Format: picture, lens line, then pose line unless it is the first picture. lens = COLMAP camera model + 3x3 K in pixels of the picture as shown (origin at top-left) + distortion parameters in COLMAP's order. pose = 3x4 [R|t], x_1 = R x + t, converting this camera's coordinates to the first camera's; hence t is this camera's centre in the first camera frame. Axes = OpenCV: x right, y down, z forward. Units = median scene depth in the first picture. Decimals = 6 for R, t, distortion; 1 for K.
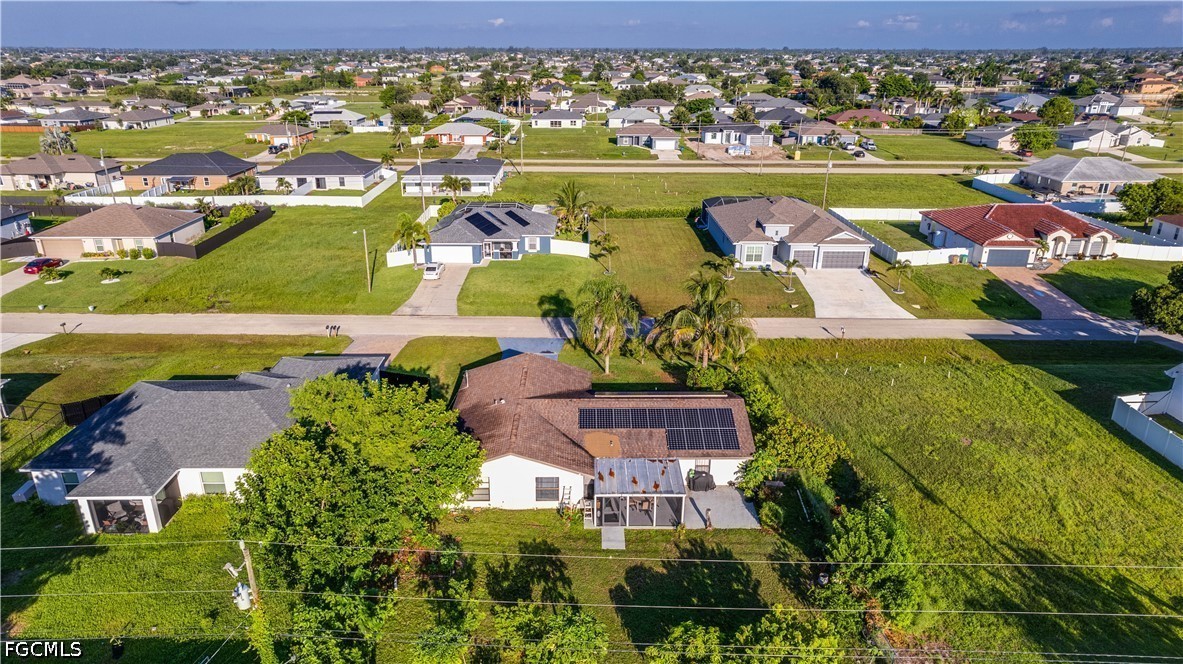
lens RADIAL K [[769.7, 0, 586.4], [0, 769.7, 334.2], [0, 0, 1]] dist [-0.045386, 0.071555]
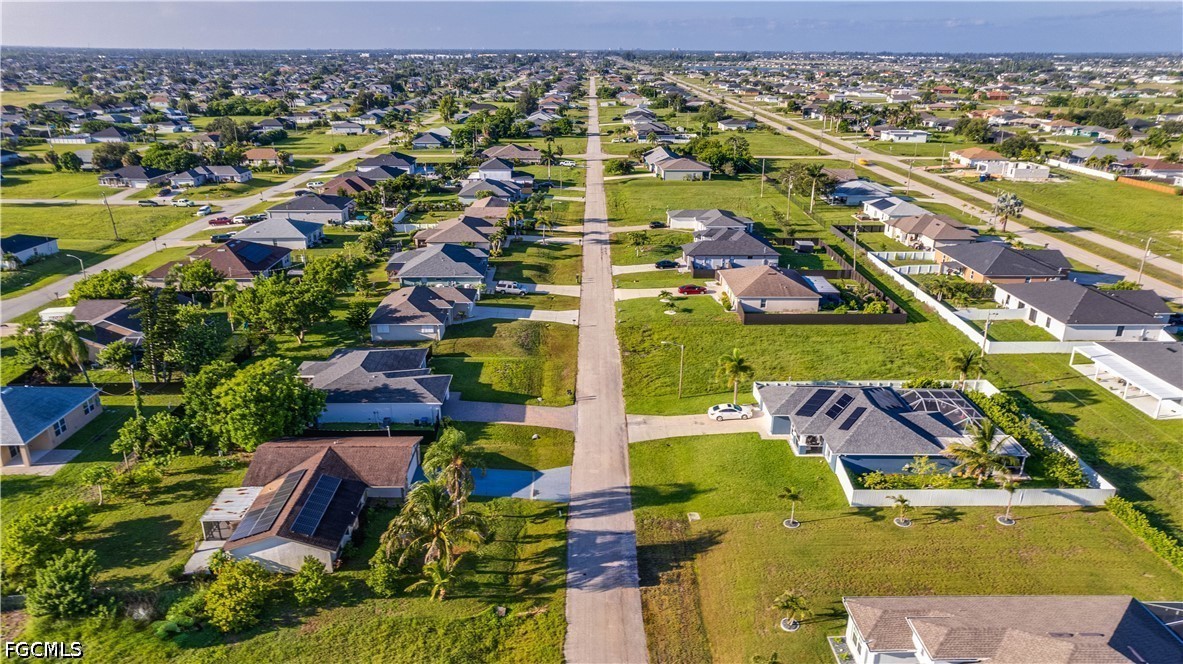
lens RADIAL K [[769.7, 0, 586.4], [0, 769.7, 334.2], [0, 0, 1]] dist [-0.045386, 0.071555]
pose [[0.005691, 0.353681, -0.935349, 0.652461], [-0.356373, 0.874666, 0.328568, -0.409069], [0.934326, 0.331463, 0.131020, 0.634624]]
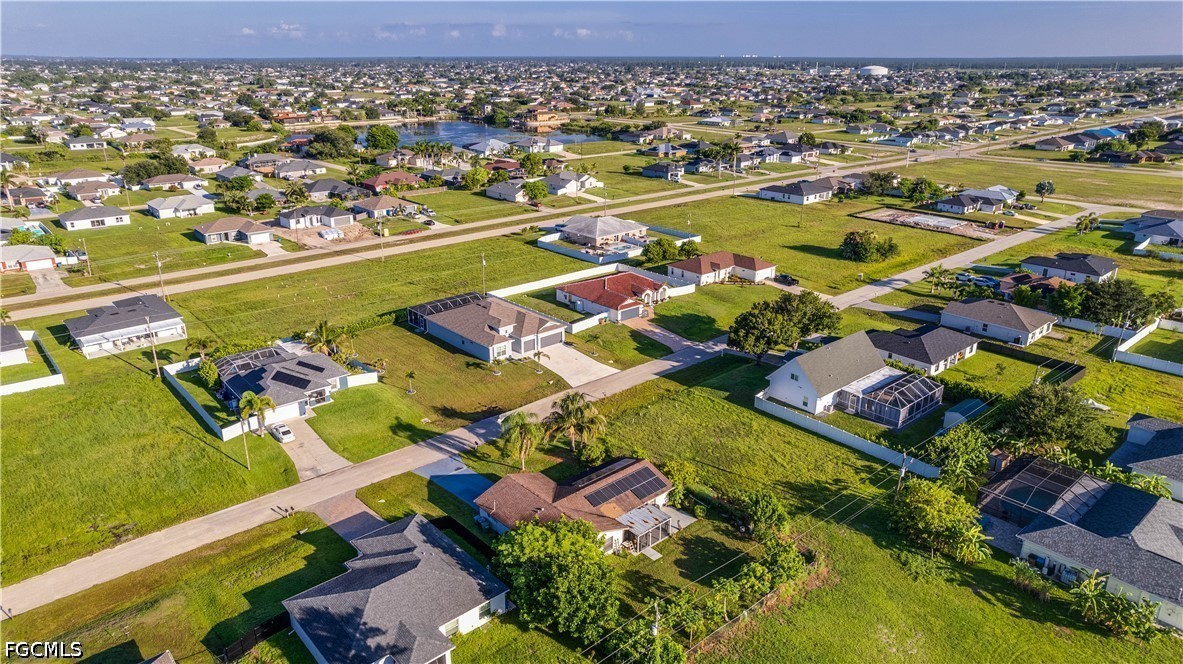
lens RADIAL K [[769.7, 0, 586.4], [0, 769.7, 334.2], [0, 0, 1]] dist [-0.045386, 0.071555]
pose [[0.749510, -0.230750, 0.620475, -0.512092], [0.233073, 0.969252, 0.078914, -0.201308], [-0.619606, 0.085469, 0.780246, -0.191413]]
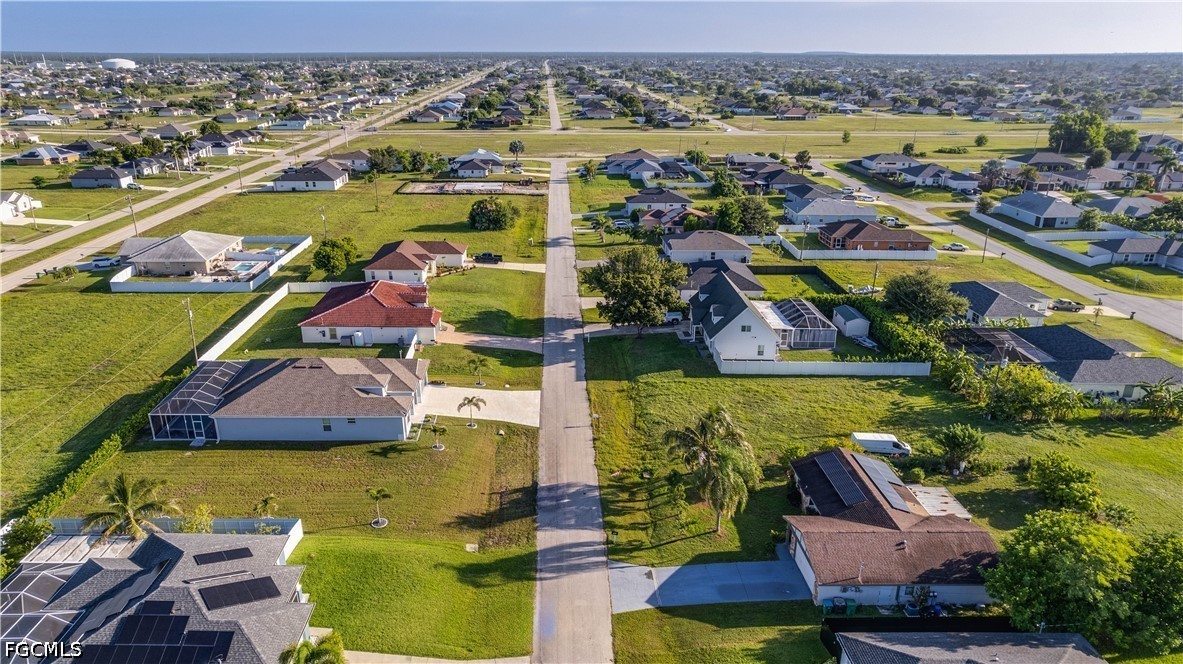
lens RADIAL K [[805.0, 0, 549.4], [0, 805.0, 331.7], [0, 0, 1]] dist [-0.052289, 0.079521]
pose [[-0.004136, -0.334322, 0.942450, -0.627634], [0.347386, 0.883283, 0.314857, -0.422323], [-0.937713, 0.328696, 0.112485, 0.678118]]
